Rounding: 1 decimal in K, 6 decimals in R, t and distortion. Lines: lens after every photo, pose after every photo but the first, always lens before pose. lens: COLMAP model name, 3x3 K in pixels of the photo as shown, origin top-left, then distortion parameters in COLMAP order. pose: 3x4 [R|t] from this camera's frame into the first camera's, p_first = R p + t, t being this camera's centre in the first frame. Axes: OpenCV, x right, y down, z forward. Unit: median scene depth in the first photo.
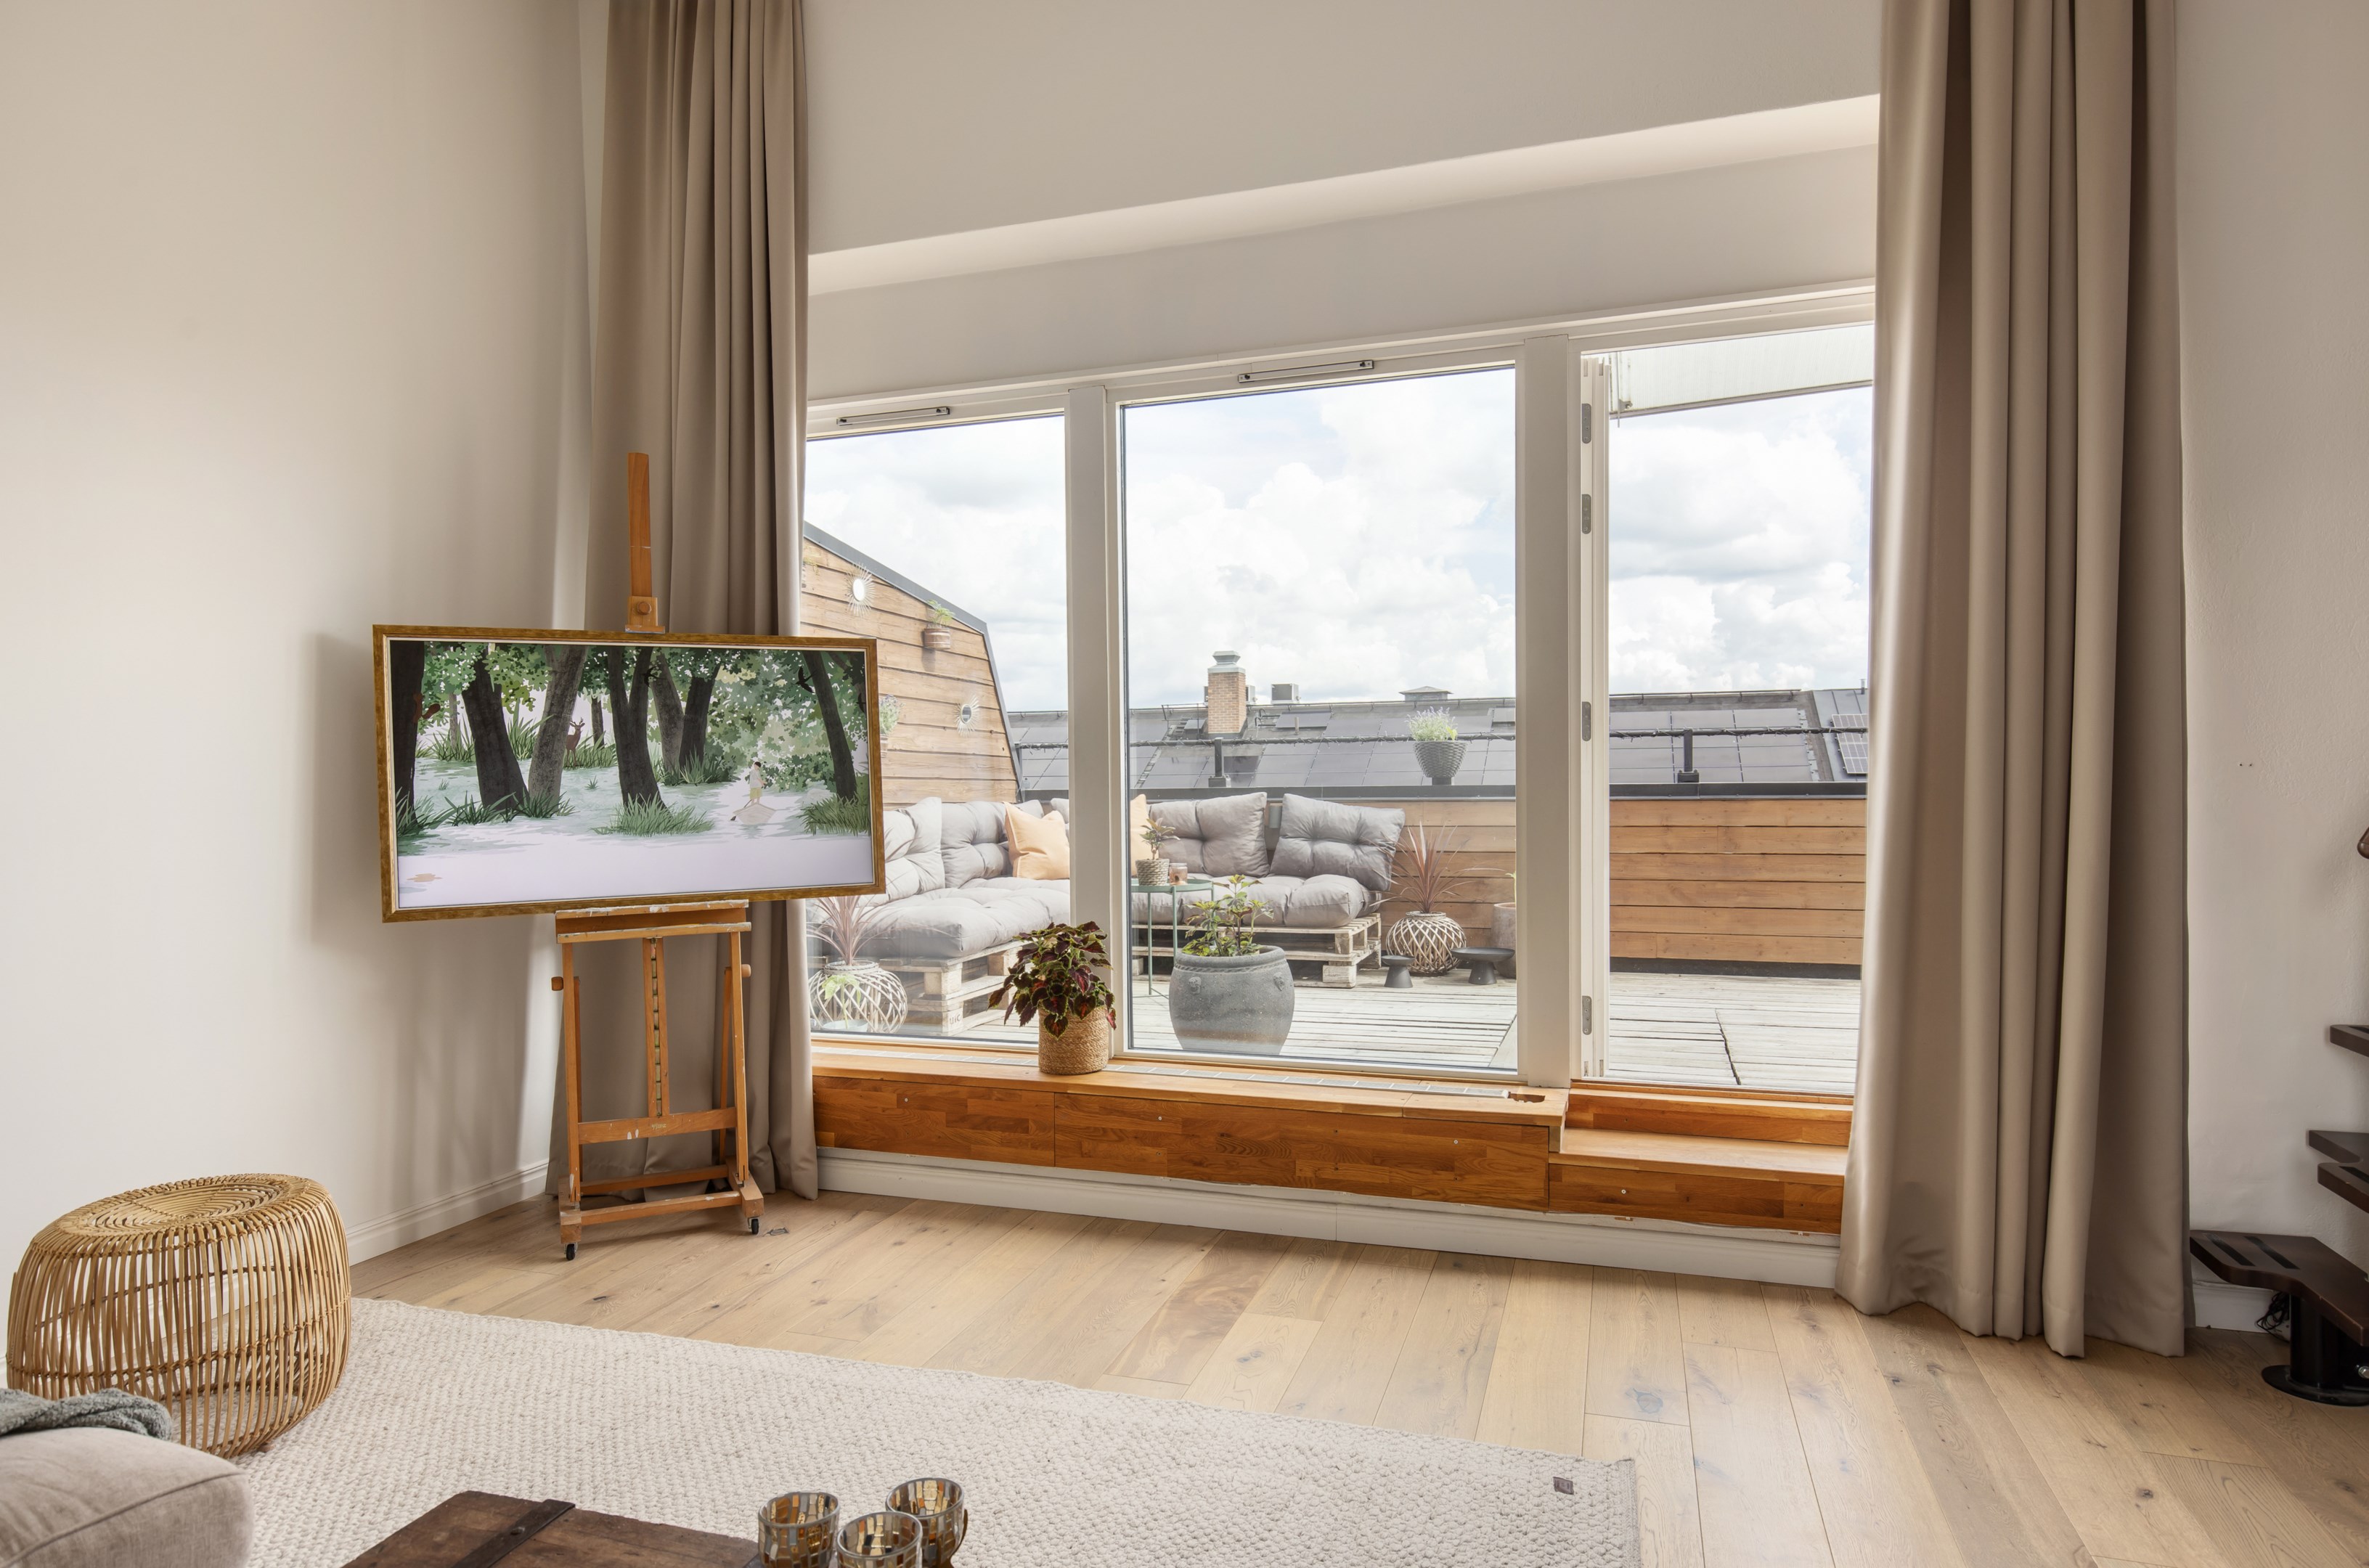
lens RADIAL K [[1370.2, 0, 1176.2], [0, 1370.2, 821.0], [0, 0, 1]] dist [0.019947, -0.000593]
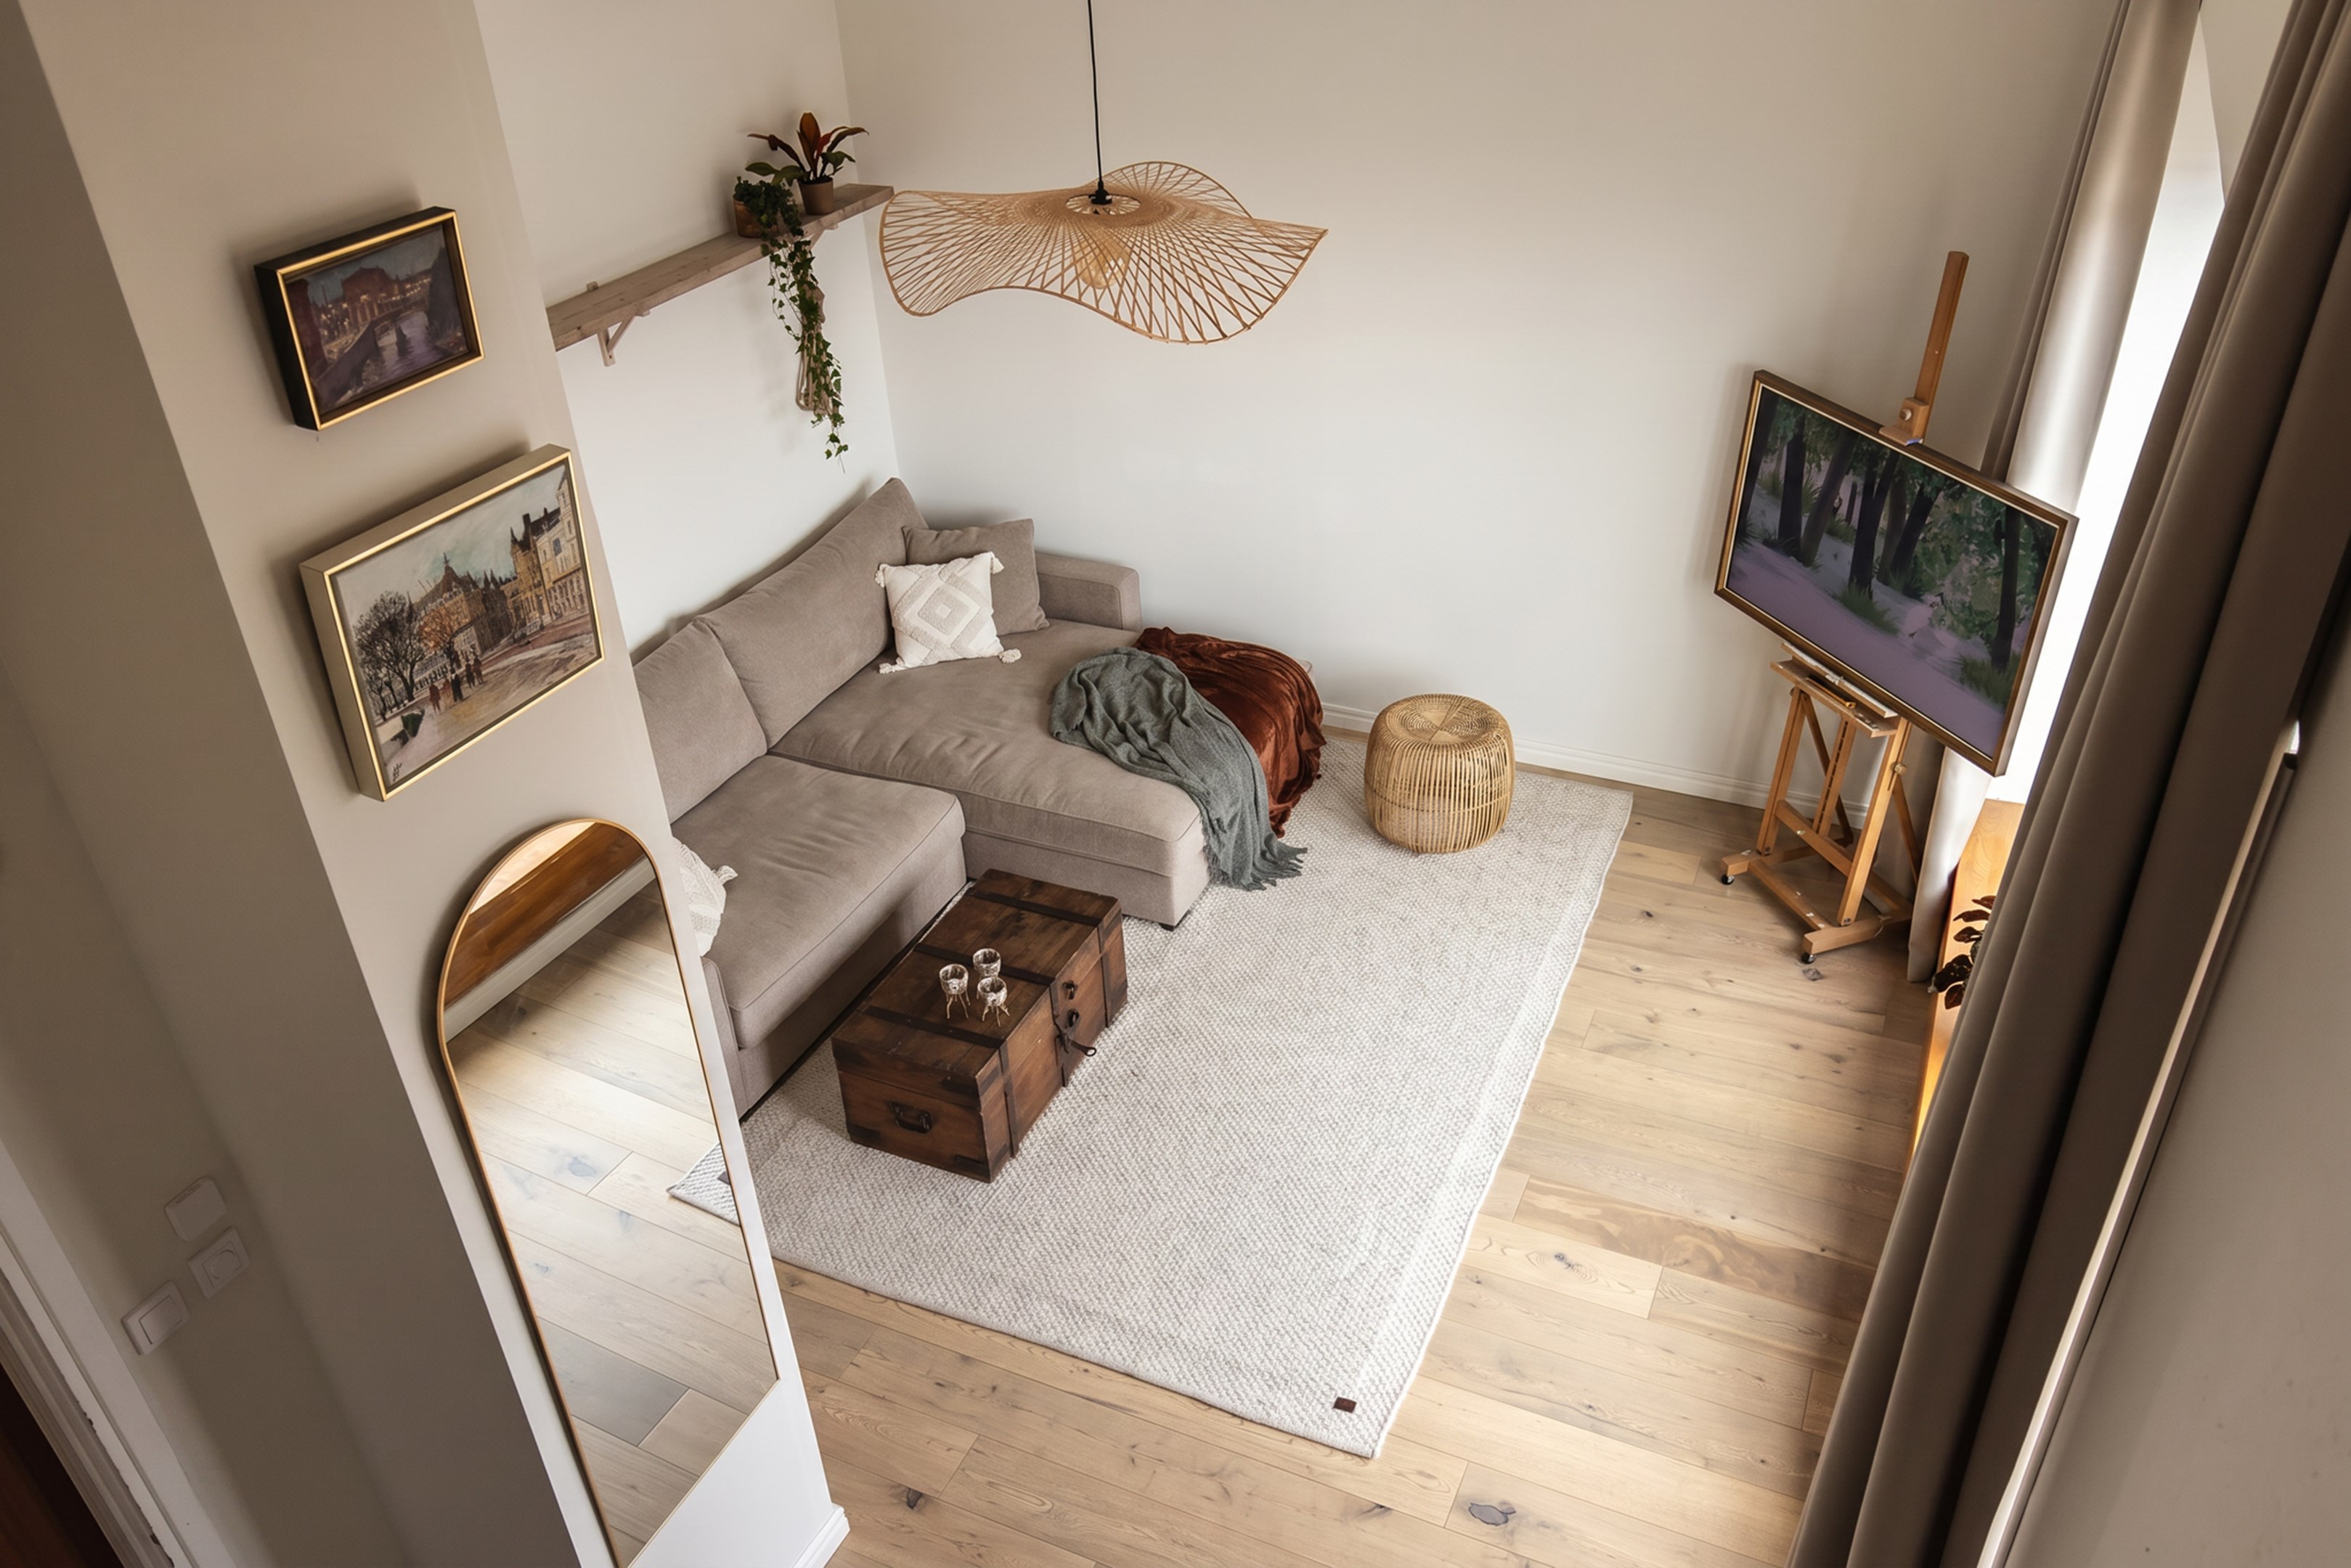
lens RADIAL K [[1756.1, 0, 1174.7], [0, 1756.1, 778.0], [0, 0, 1]] dist [-0.004183, 0.000545]
pose [[-0.109545, 0.542011, -0.833201, 0.884919], [0.007068, 0.838649, 0.544626, -0.630008], [0.993957, 0.053772, -0.095700, 0.592482]]
